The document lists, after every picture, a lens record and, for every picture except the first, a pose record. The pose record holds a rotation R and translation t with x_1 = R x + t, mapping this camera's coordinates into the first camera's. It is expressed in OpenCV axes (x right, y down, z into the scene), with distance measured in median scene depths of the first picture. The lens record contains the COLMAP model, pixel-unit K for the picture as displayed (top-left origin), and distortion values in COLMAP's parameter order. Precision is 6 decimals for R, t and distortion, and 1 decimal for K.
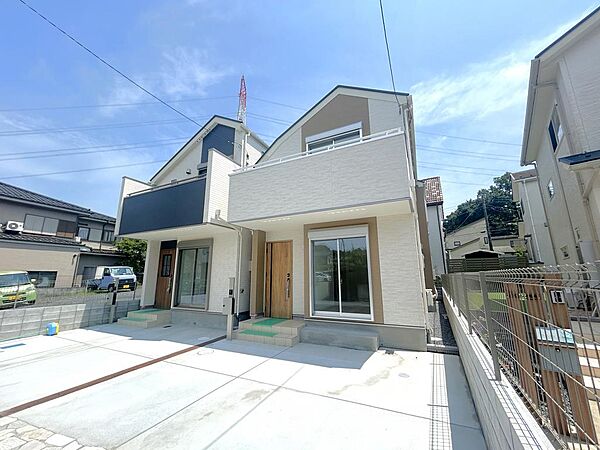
lens RADIAL K [[242.0, 0, 300.5], [0, 242.0, 225.2], [0, 0, 1]] dist [-0.000364, -0.000372]
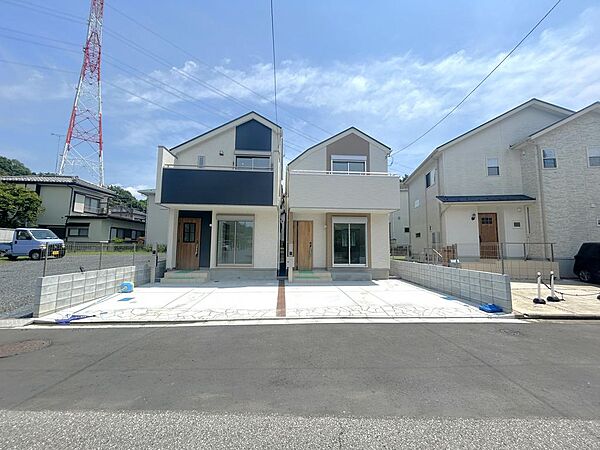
lens RADIAL K [[242.0, 0, 300.6], [0, 242.0, 225.8], [0, 0, 1]] dist [-0.000364, -0.000372]
pose [[0.858850, 0.060045, 0.508696, -0.874754], [-0.120460, 0.988930, 0.086647, -0.030530], [-0.497862, -0.135694, 0.856575, -0.270525]]
